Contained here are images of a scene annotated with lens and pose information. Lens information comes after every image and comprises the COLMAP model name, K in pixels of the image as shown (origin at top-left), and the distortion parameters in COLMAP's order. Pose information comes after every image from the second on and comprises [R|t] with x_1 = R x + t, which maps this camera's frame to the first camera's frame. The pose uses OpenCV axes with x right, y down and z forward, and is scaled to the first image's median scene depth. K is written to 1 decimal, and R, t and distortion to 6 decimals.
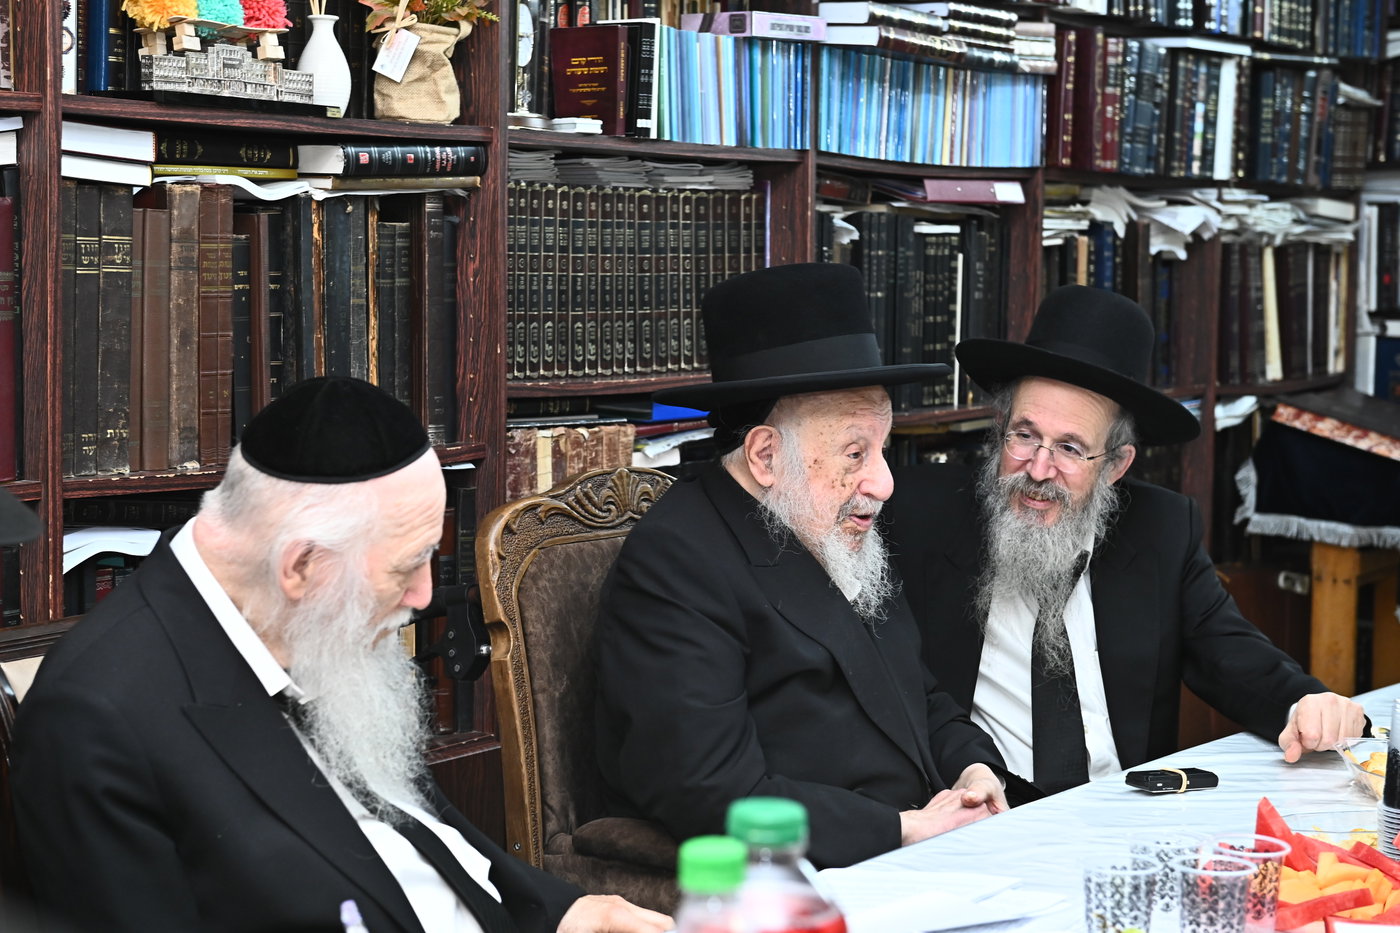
lens RADIAL K [[2672.0, 0, 688.1], [0, 2672.0, 463.9], [0, 0, 1]] dist [0.124707, 0.000000]
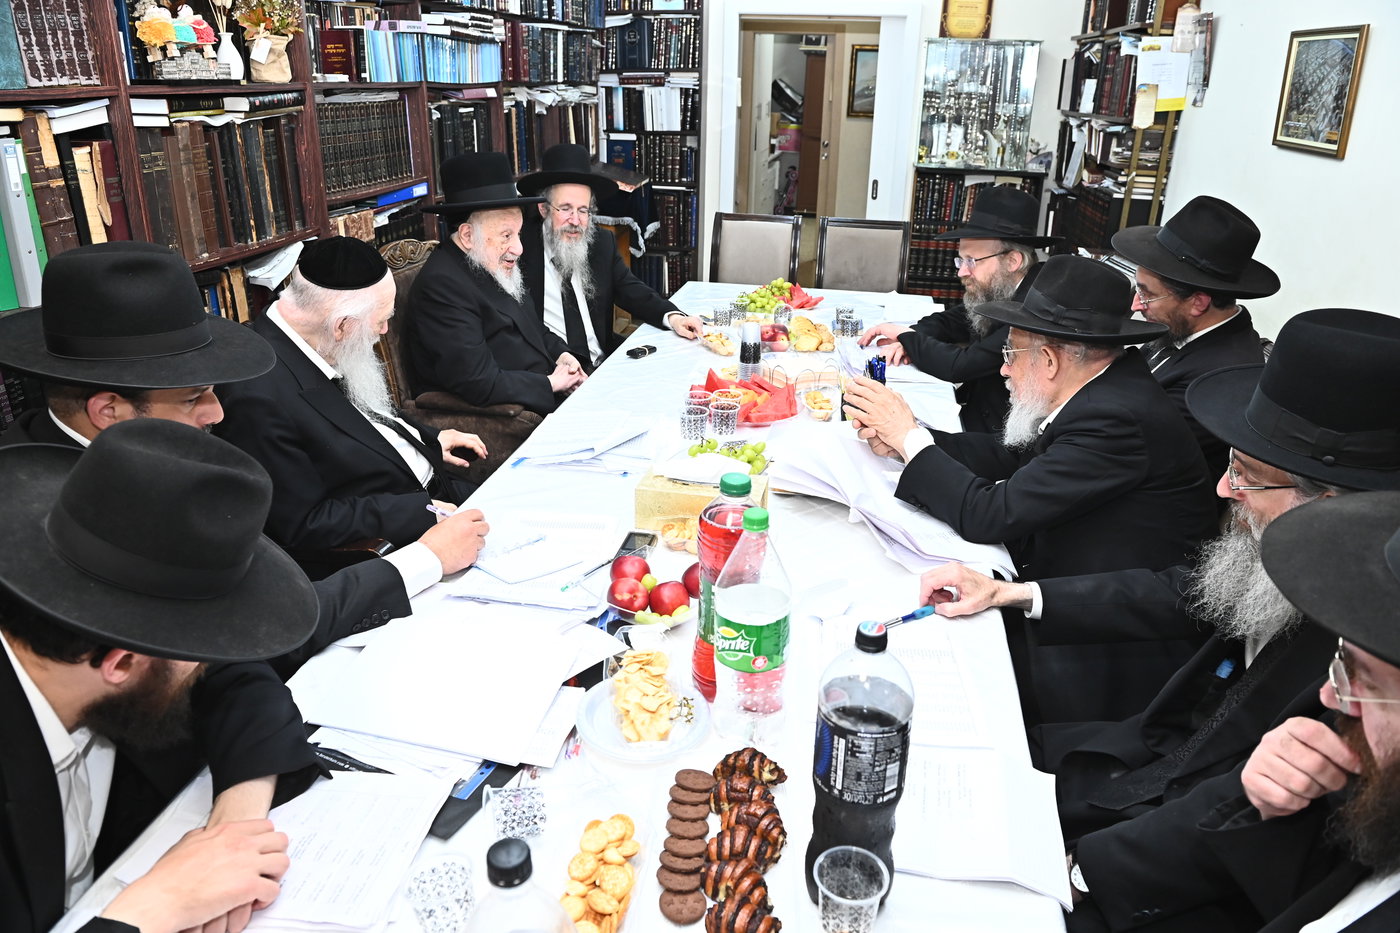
lens RADIAL K [[964.0, 0, 700.1], [0, 964.0, 472.0], [0, 0, 1]] dist [-0.055853, 0.006920]
pose [[0.908192, -0.158901, 0.387218, -0.139234], [0.029259, 0.946973, 0.319980, -0.065039], [-0.417530, -0.279273, 0.864682, 0.101529]]
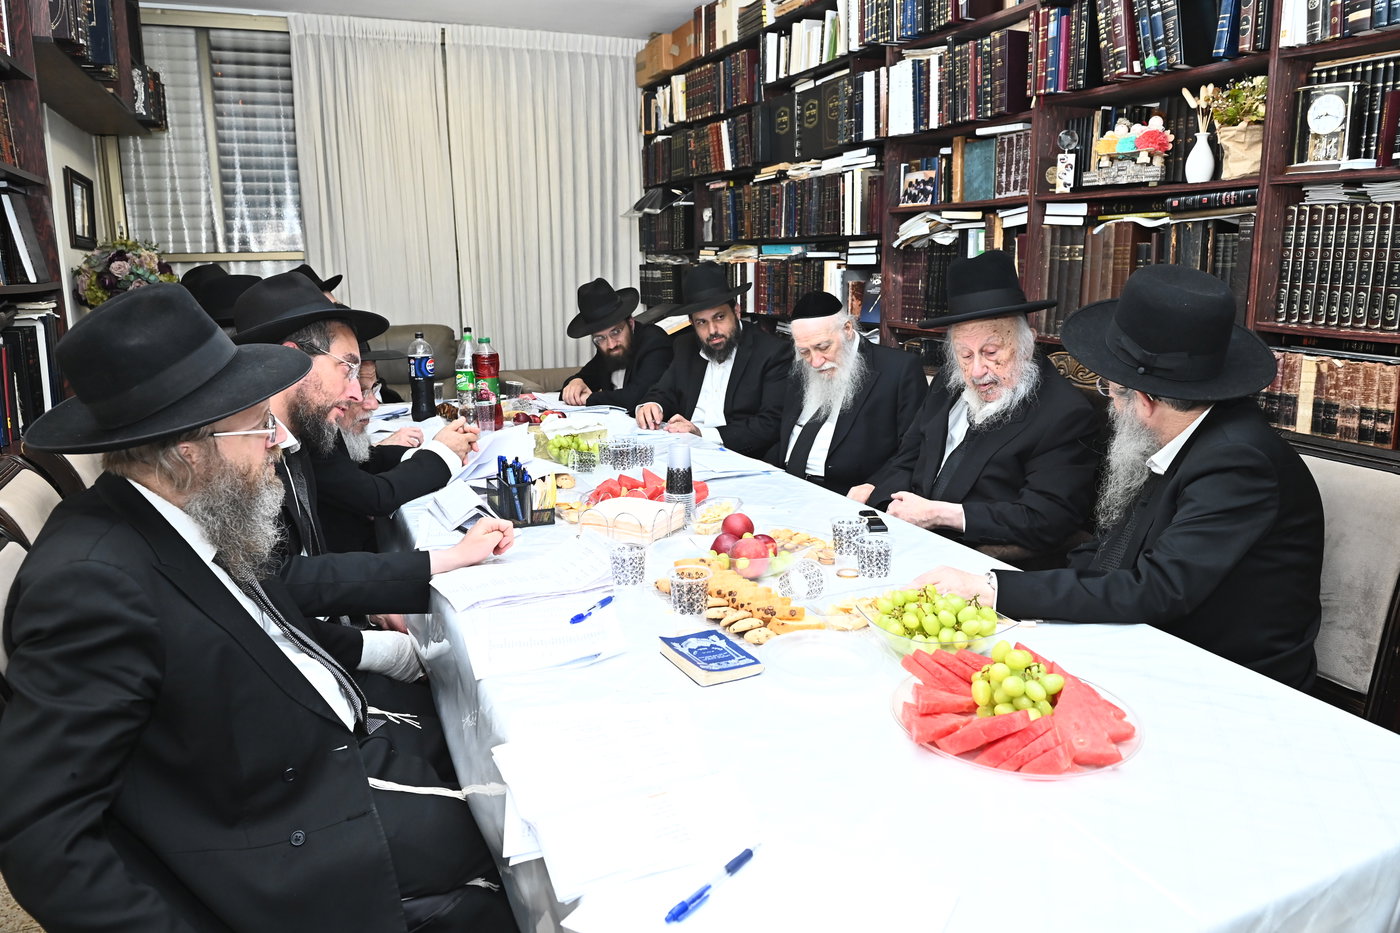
lens RADIAL K [[964.0, 0, 699.0], [0, 964.0, 463.2], [0, 0, 1]] dist [-0.055853, 0.006920]
pose [[-0.521112, 0.163050, -0.837769, 0.716549], [-0.069828, 0.970147, 0.232248, -0.063748], [0.850627, 0.179527, -0.494169, 1.086994]]
